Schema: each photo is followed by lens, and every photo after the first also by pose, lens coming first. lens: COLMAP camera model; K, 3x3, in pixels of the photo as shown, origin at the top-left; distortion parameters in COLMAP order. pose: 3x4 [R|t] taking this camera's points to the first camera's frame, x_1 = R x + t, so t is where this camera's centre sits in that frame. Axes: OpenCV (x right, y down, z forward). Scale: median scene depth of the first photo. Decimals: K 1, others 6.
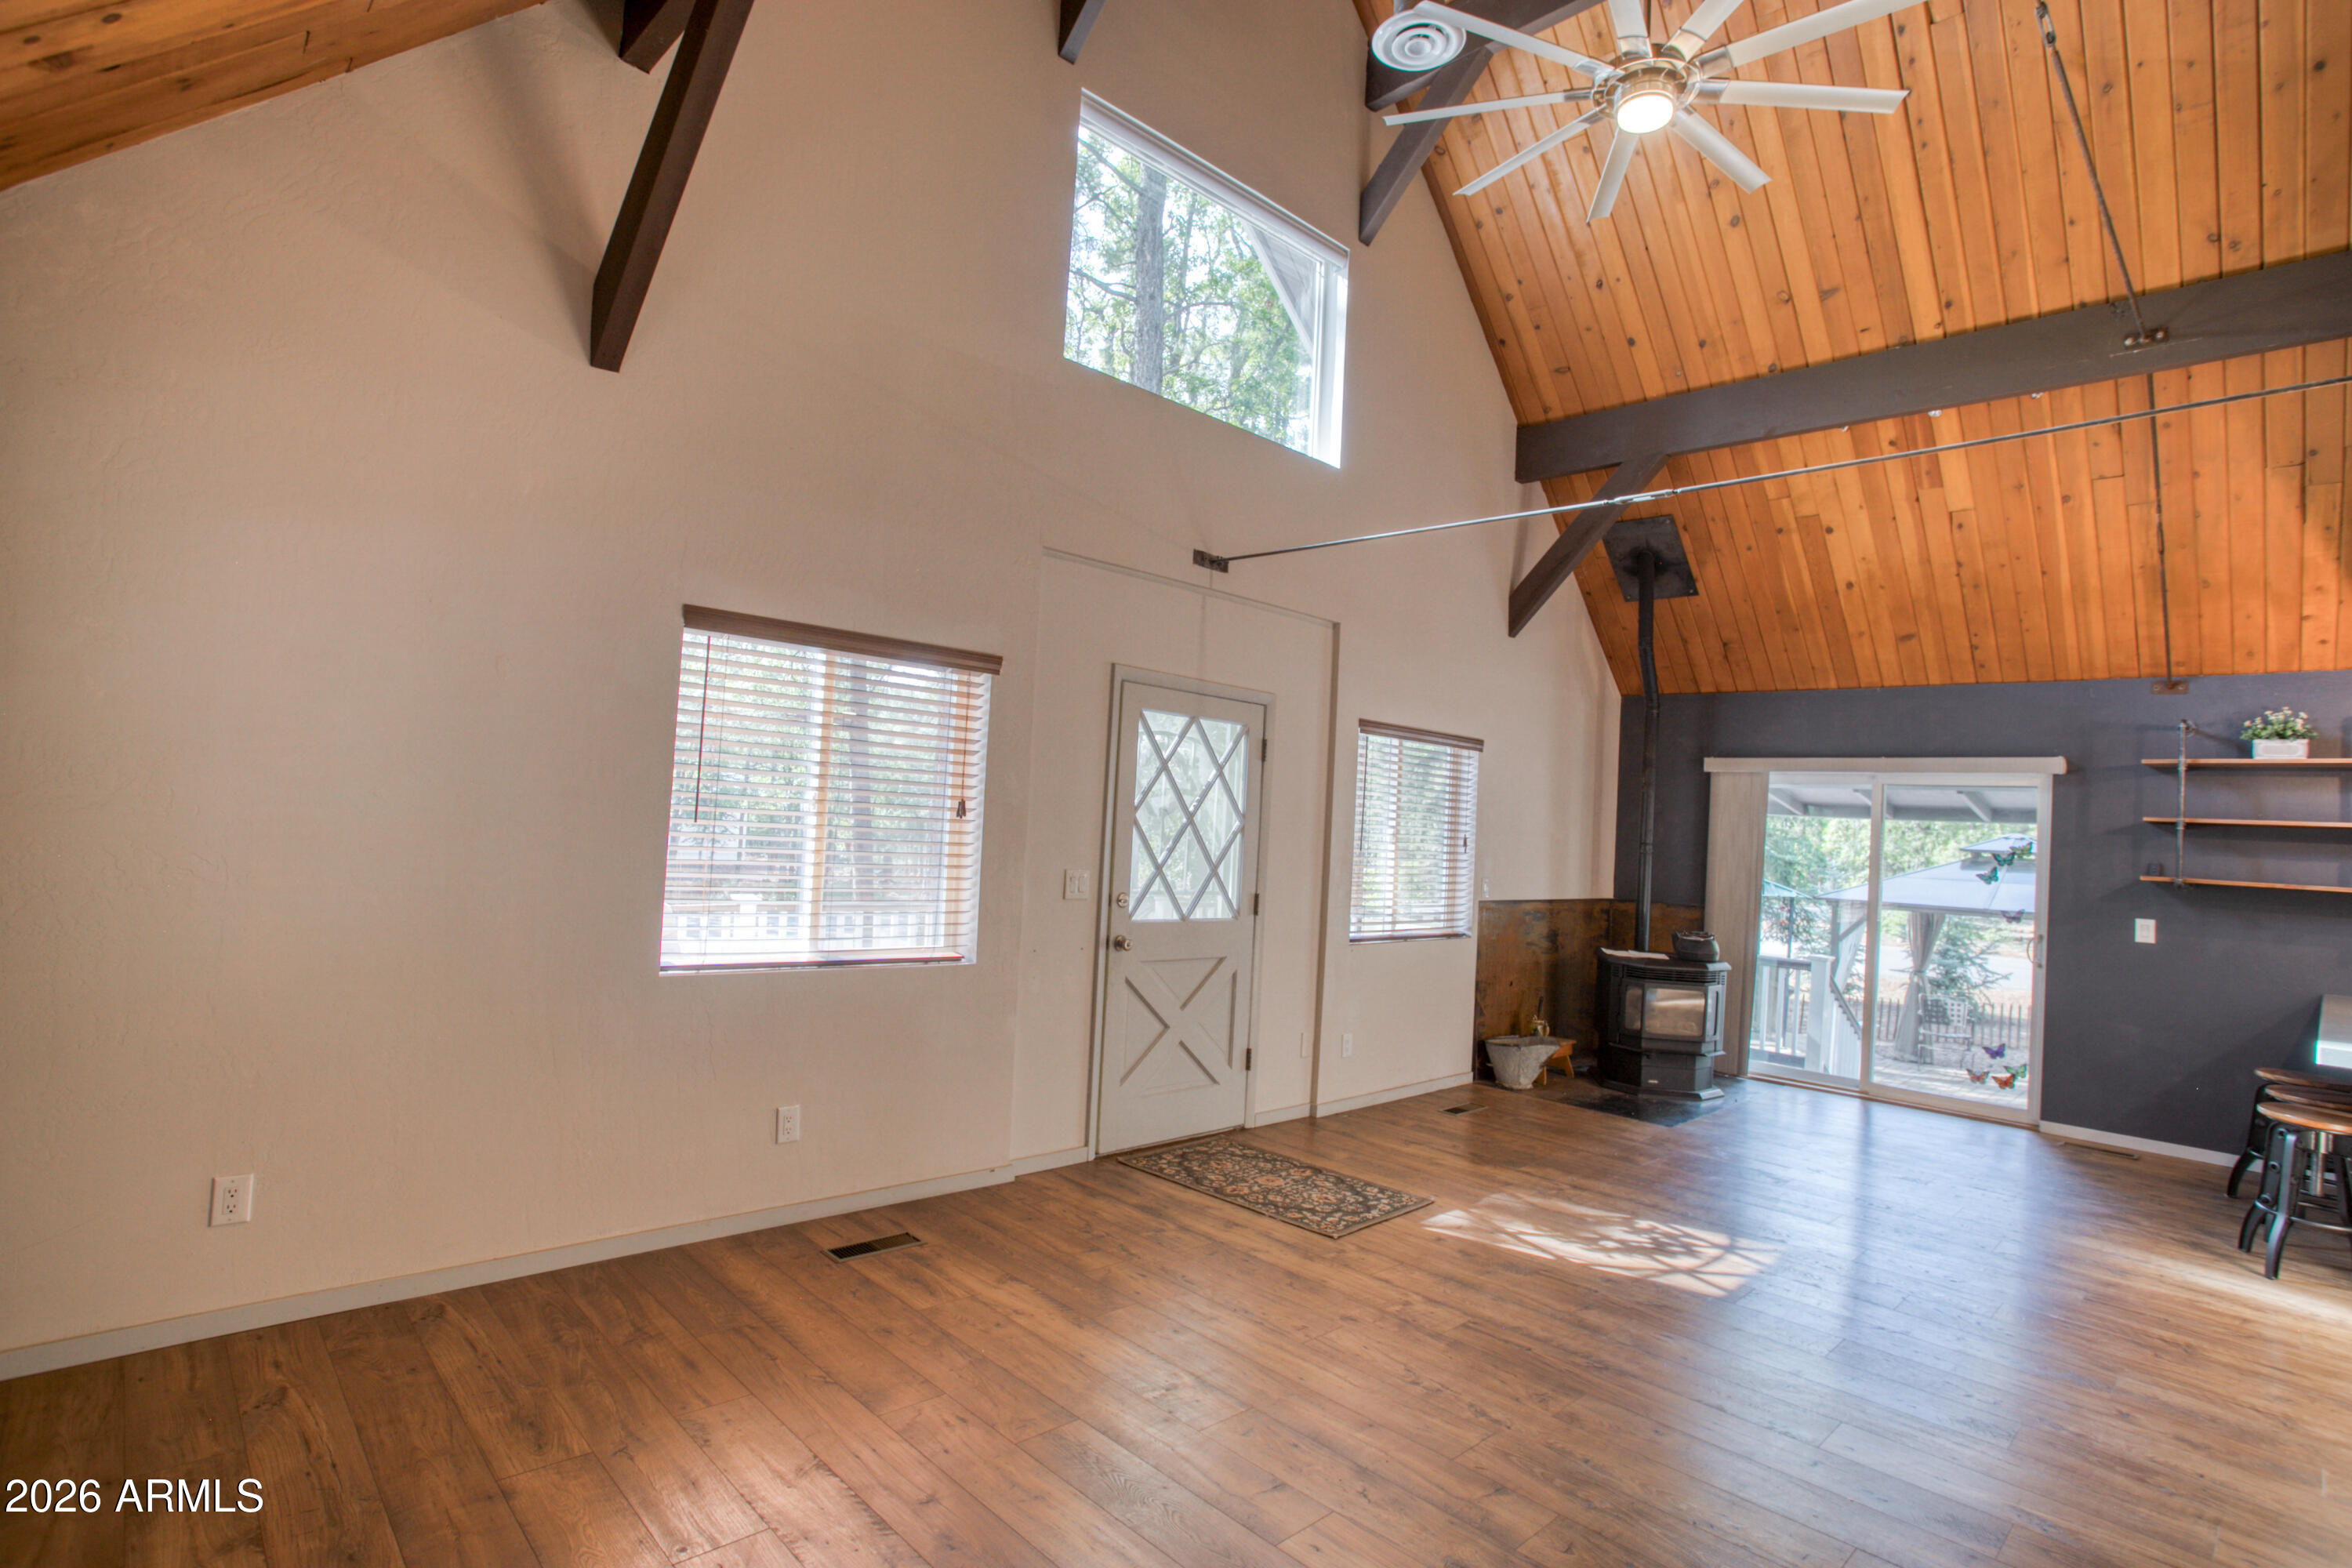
lens RADIAL K [[1154.8, 0, 1190.8], [0, 1154.8, 778.2], [0, 0, 1]] dist [-0.073028, 0.028311]
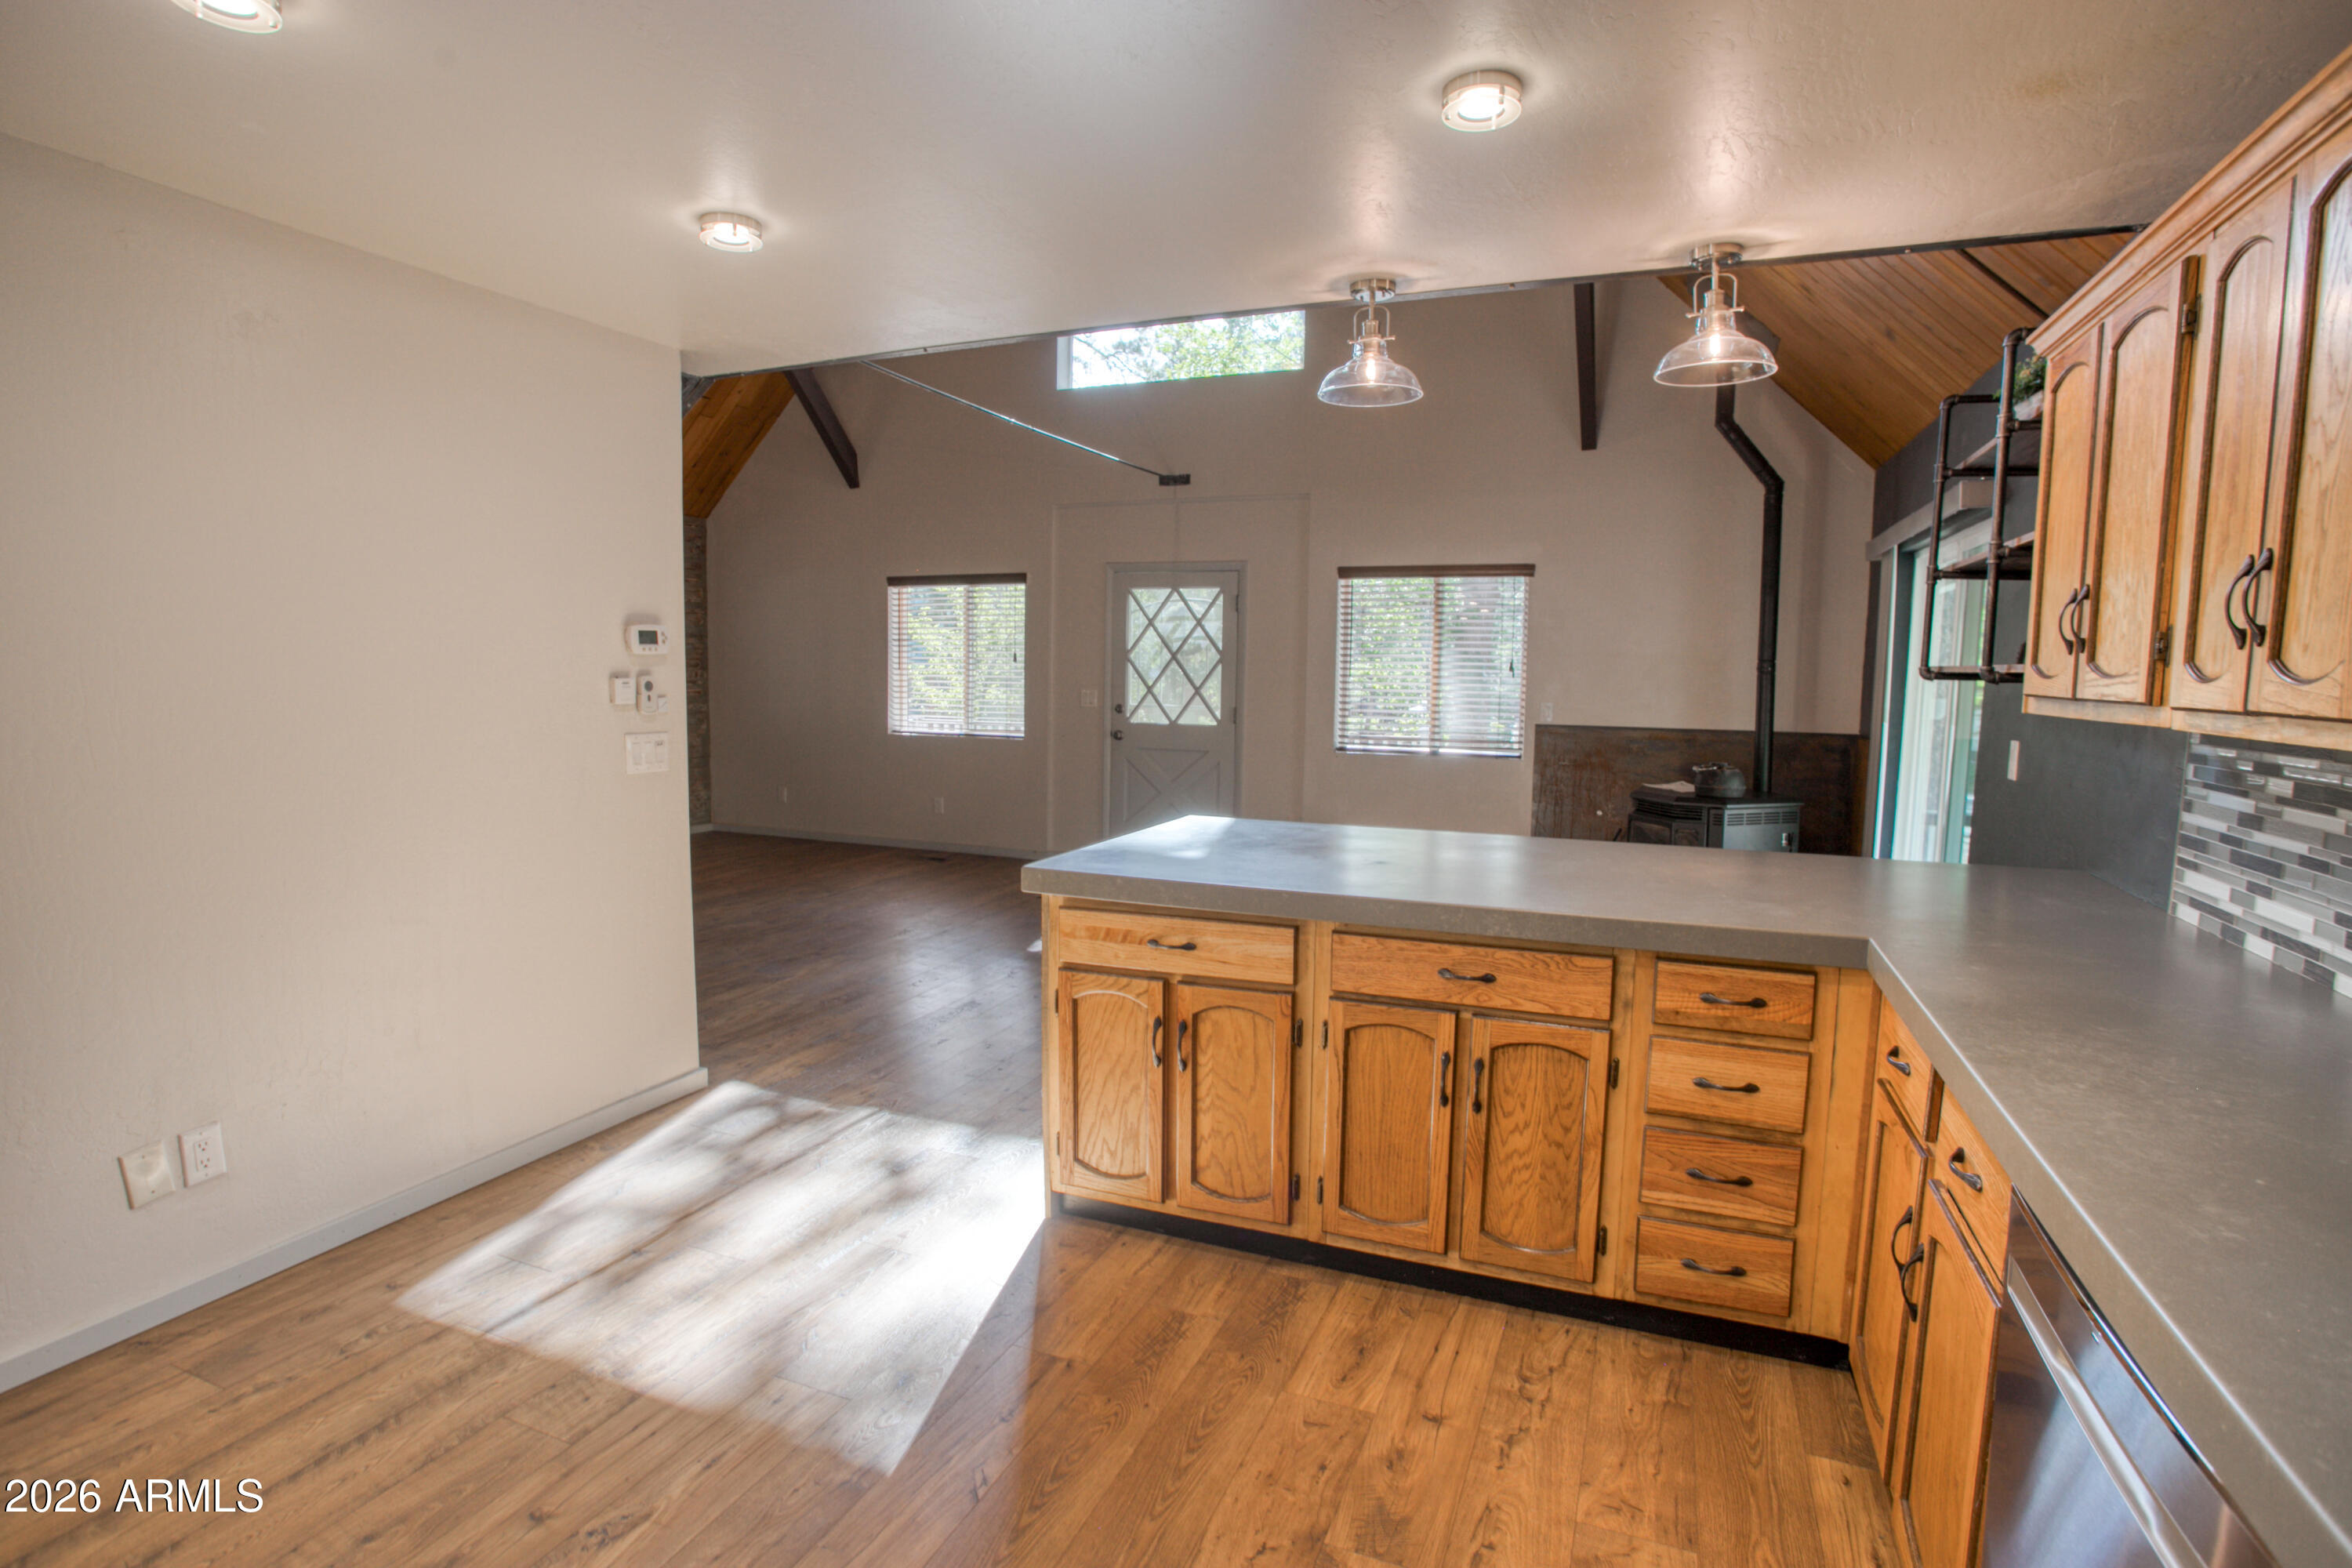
lens RADIAL K [[1154.8, 0, 1190.8], [0, 1154.8, 778.2], [0, 0, 1]] dist [-0.073028, 0.028311]
pose [[0.404221, 0.037292, -0.913901, 1.335440], [0.047055, 0.996998, 0.061496, 0.098579], [0.913450, -0.067861, 0.401253, 0.397892]]
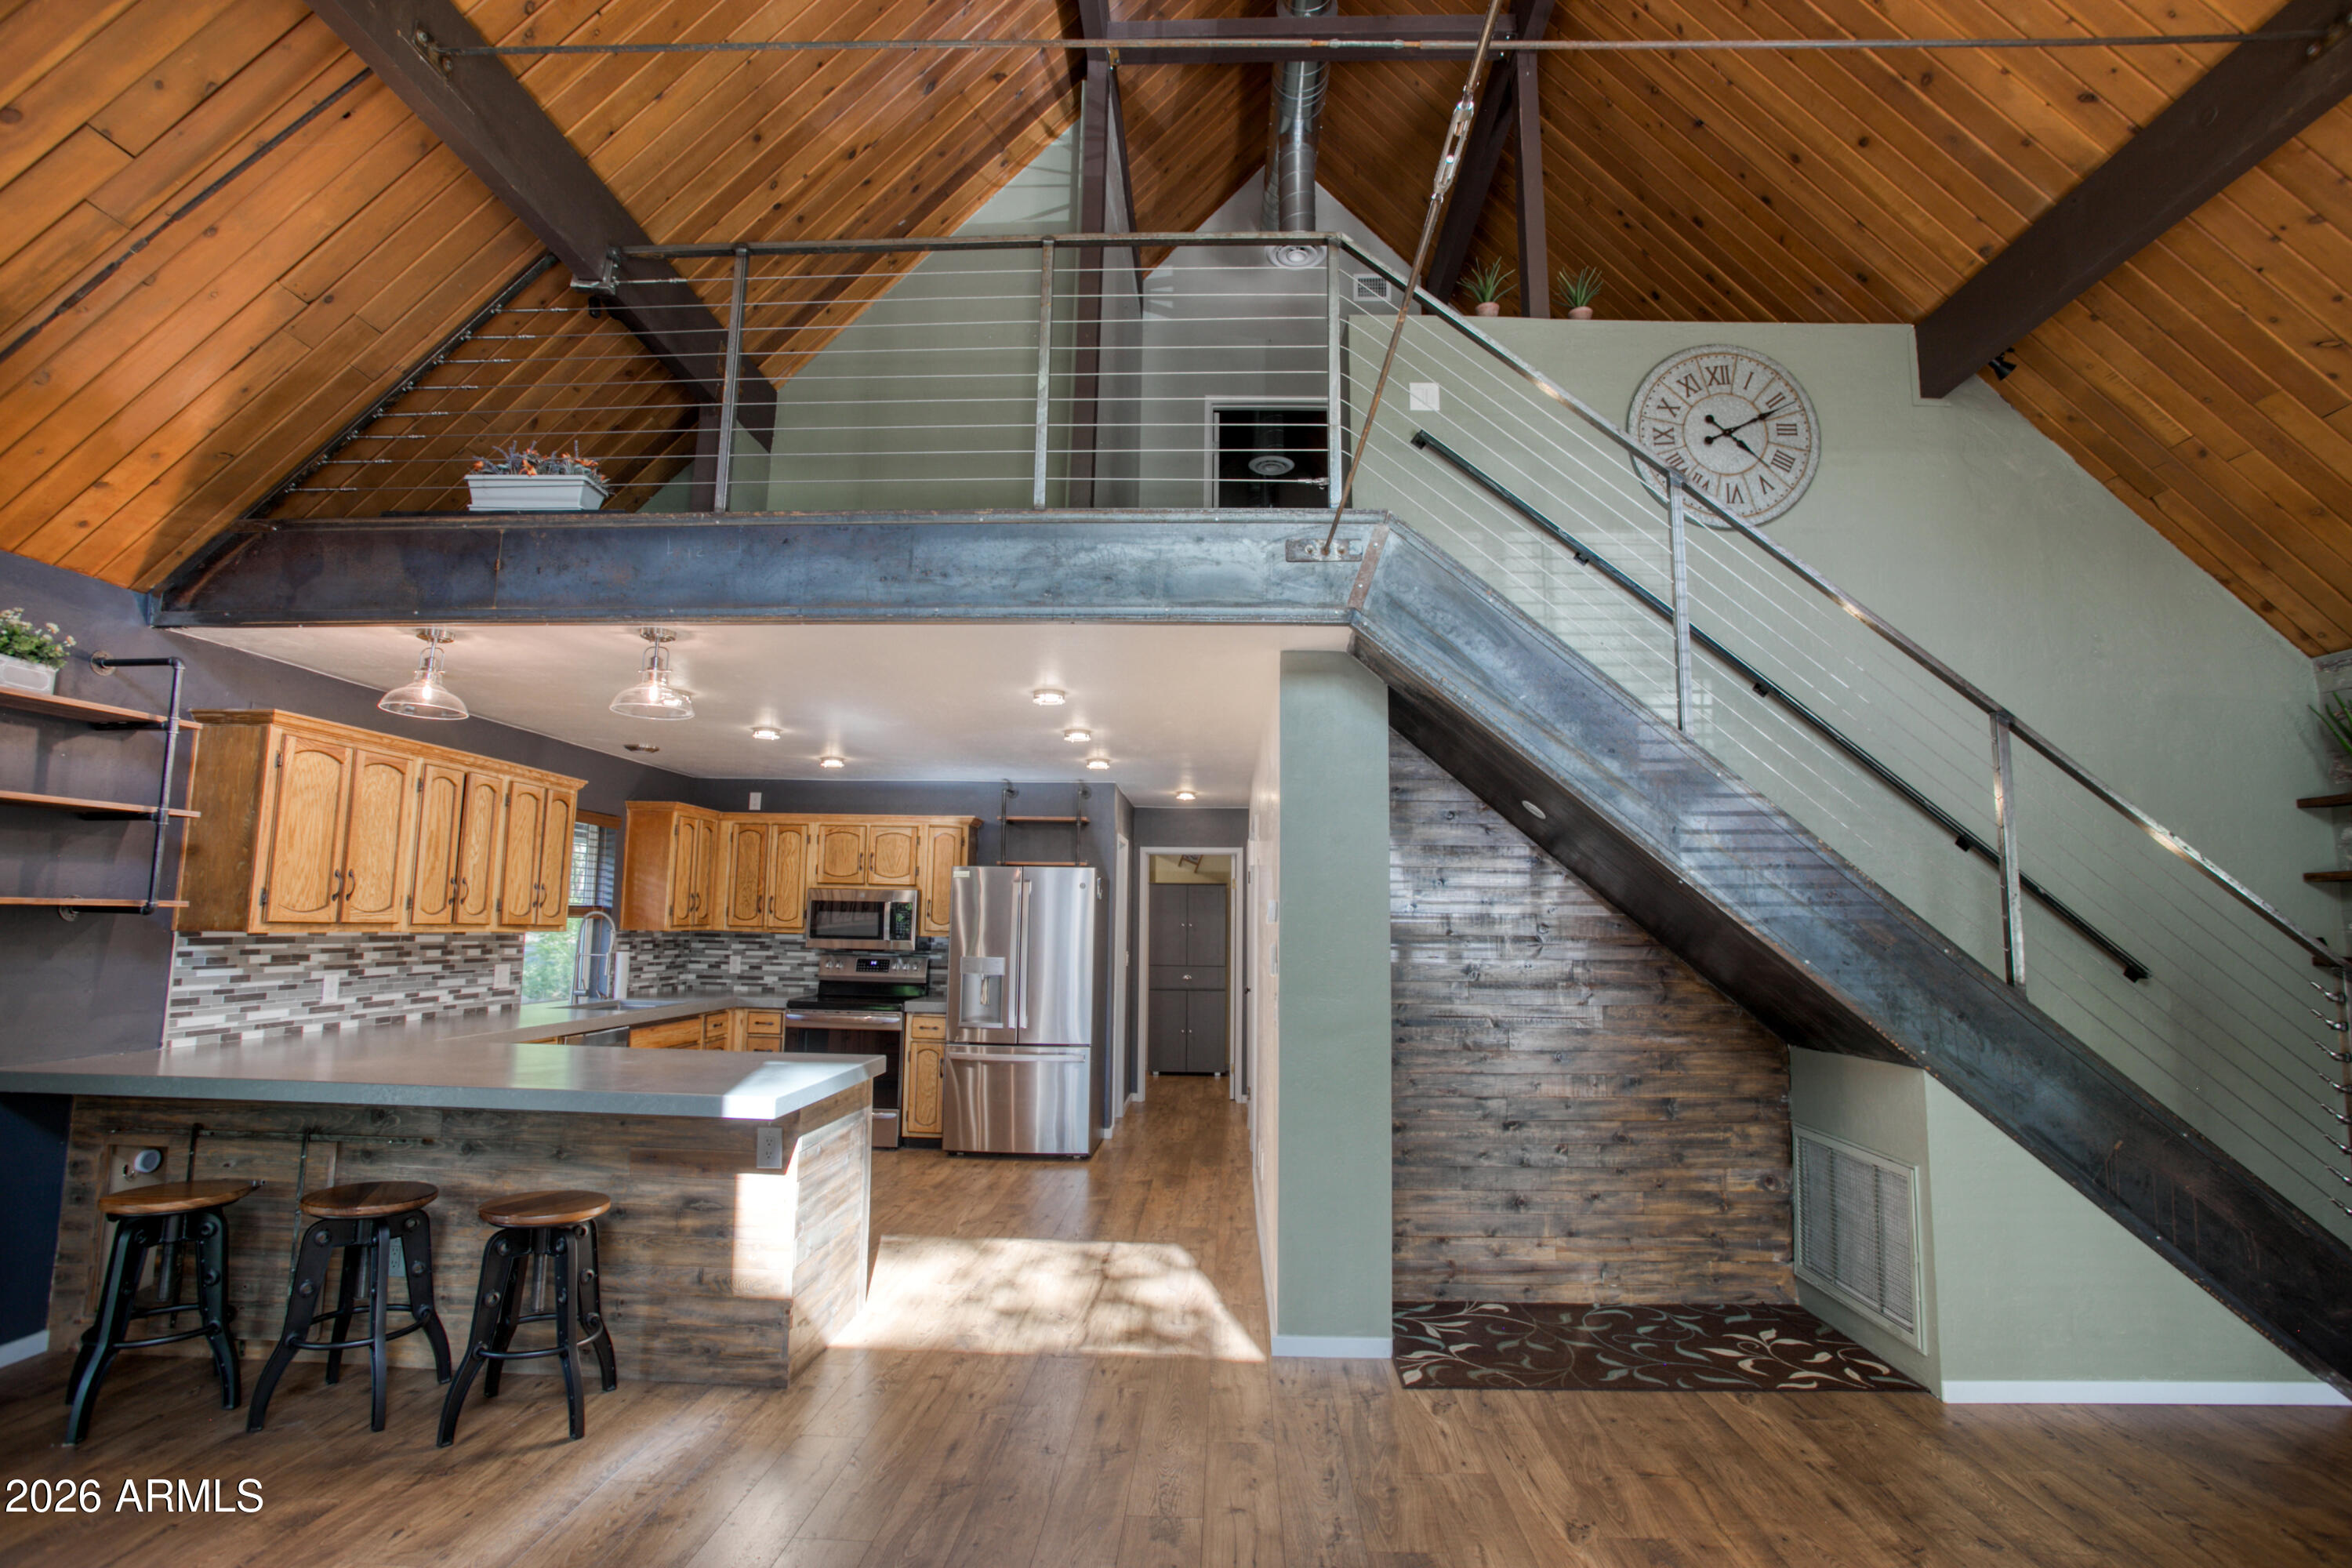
lens RADIAL K [[1154.8, 0, 1190.8], [0, 1154.8, 778.2], [0, 0, 1]] dist [-0.073028, 0.028311]
pose [[-0.687787, 0.021591, 0.725592, 0.105065], [-0.084496, 0.990382, -0.109564, 0.042481], [-0.720978, -0.136666, -0.679347, 0.946819]]
